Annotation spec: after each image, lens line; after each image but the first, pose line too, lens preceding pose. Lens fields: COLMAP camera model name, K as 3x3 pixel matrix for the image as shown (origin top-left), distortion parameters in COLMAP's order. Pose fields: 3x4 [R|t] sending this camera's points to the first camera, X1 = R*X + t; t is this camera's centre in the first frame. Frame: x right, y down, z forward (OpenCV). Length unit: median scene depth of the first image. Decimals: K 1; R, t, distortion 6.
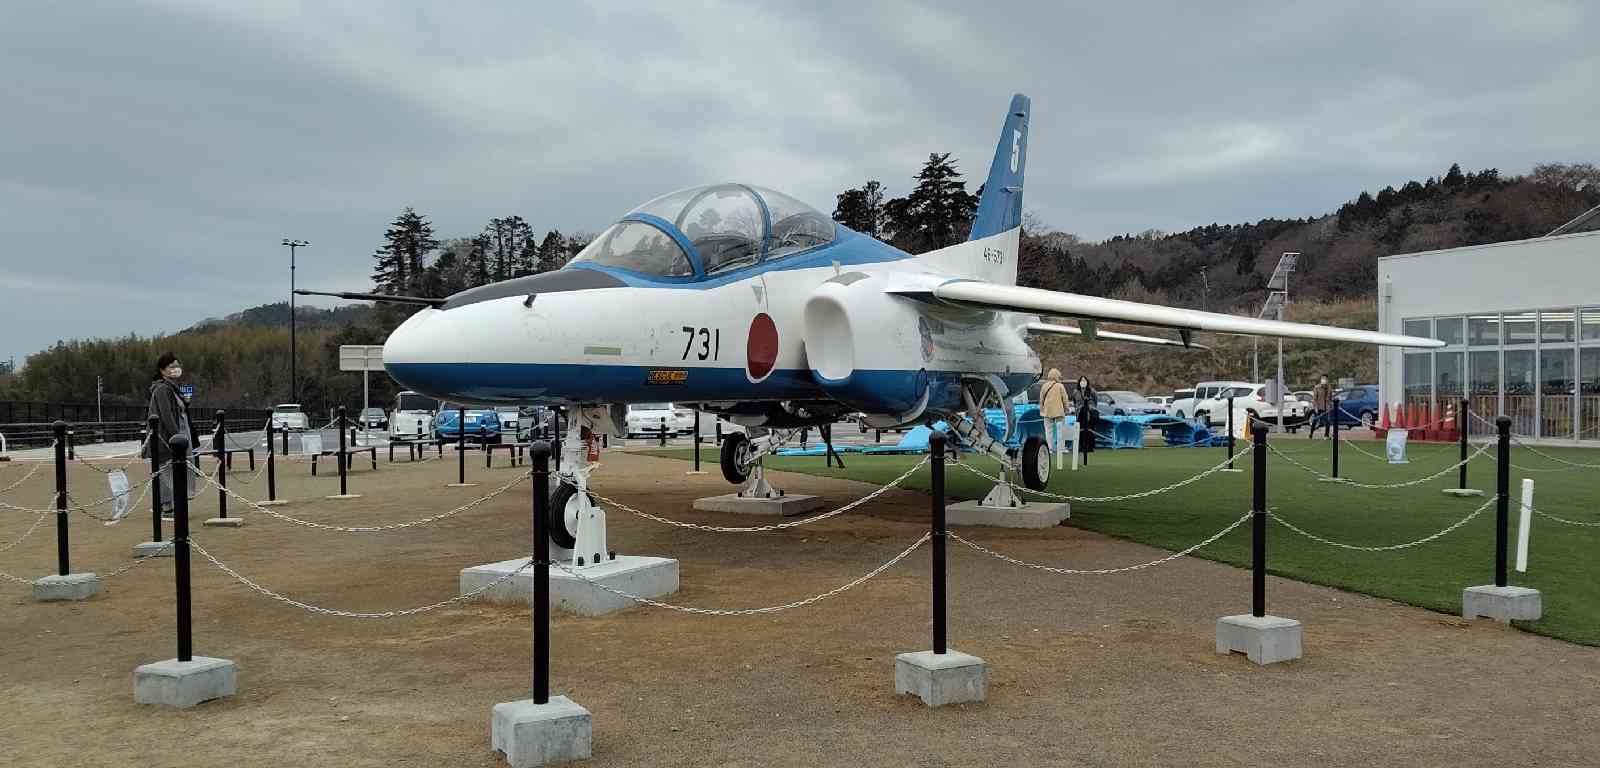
lens RADIAL K [[1558.5, 0, 800.0], [0, 1558.5, 384.0], [0, 0, 1]] dist [0.003357, 0.004781]
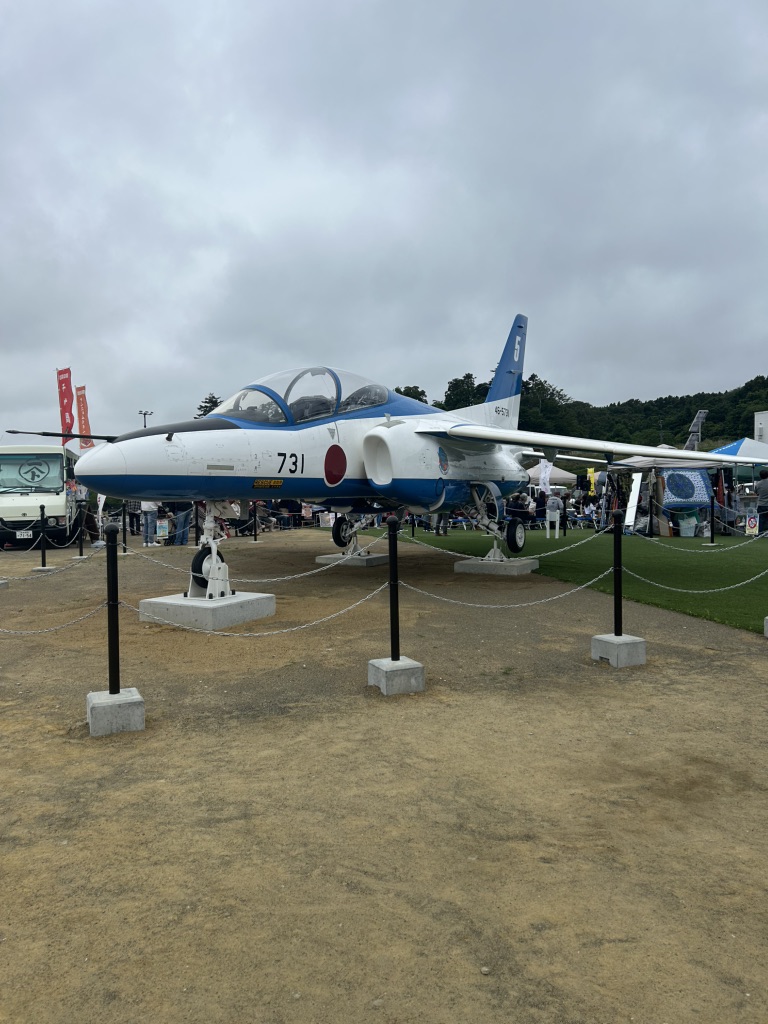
lens RADIAL K [[836.0, 0, 397.2], [0, 836.0, 507.4], [0, 0, 1]] dist [0.056905, -0.170407]
pose [[0.997047, -0.002989, -0.076738, 0.105983], [0.004568, 0.999781, 0.020416, 0.002848], [0.076660, -0.020706, 0.996842, 0.117546]]
